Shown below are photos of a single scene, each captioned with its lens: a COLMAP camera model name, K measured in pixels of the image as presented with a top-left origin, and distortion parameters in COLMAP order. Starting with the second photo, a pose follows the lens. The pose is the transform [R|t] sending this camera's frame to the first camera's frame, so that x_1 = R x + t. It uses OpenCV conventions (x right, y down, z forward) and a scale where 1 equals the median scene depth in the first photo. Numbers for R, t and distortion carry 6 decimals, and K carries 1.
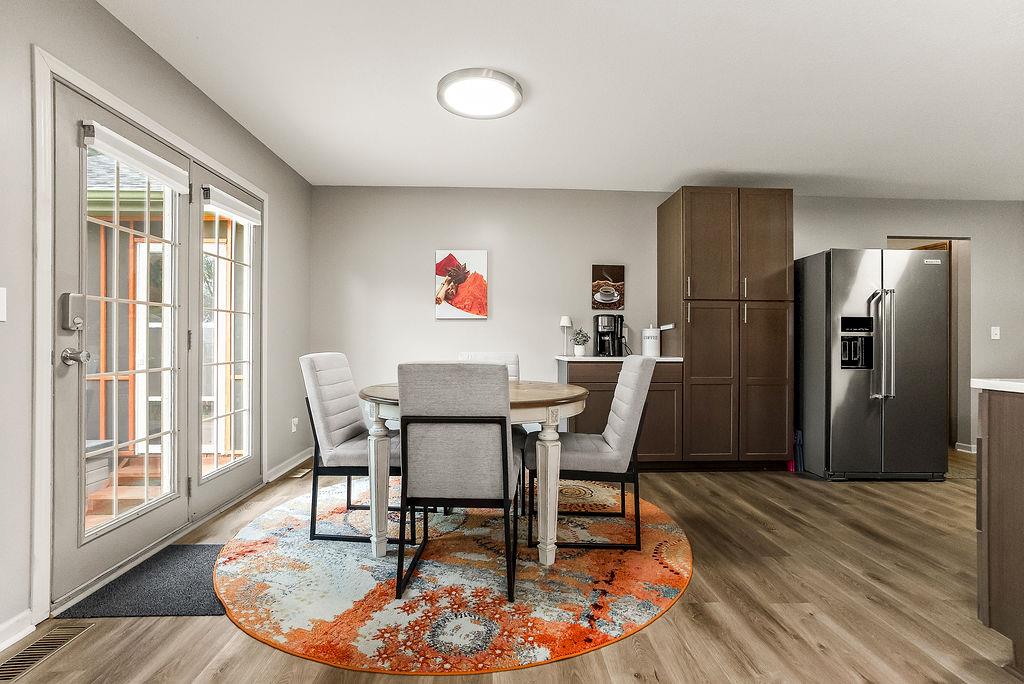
lens RADIAL K [[472.7, 0, 510.5], [0, 472.7, 340.9], [0, 0, 1]] dist [-0.040072, 0.017334]
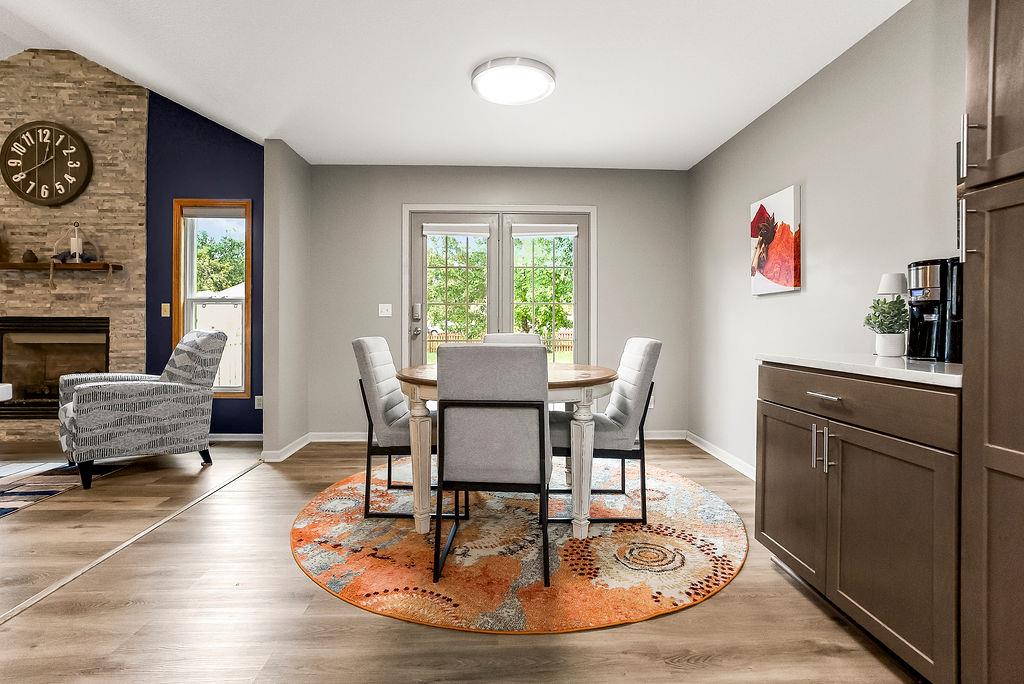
lens RADIAL K [[472.7, 0, 510.1], [0, 472.7, 324.7], [0, 0, 1]] dist [-0.040072, 0.017334]
pose [[0.014744, 0.000306, -0.999891, 0.957690], [0.001116, 0.999999, 0.000322, -0.000455], [0.999891, -0.001121, 0.014744, 0.982196]]
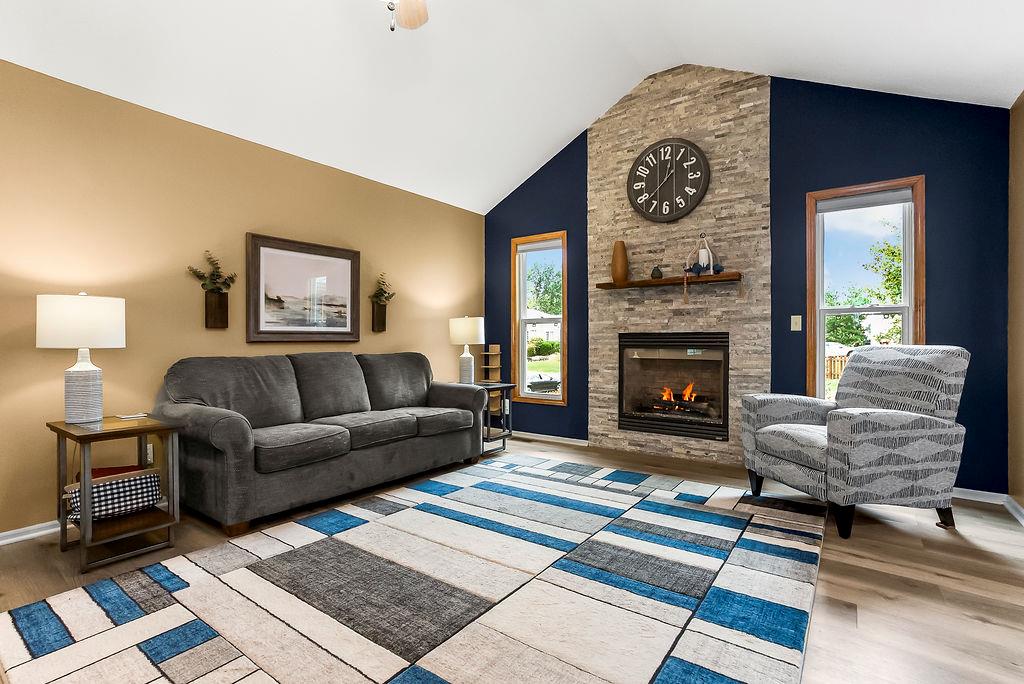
lens RADIAL K [[472.7, 0, 516.8], [0, 472.7, 341.1], [0, 0, 1]] dist [-0.040072, 0.017334]
pose [[-0.612970, -0.010204, -0.790040, 0.943917], [-0.002850, 0.999939, -0.010704, 0.019228], [0.790101, -0.004309, -0.612962, 0.030280]]
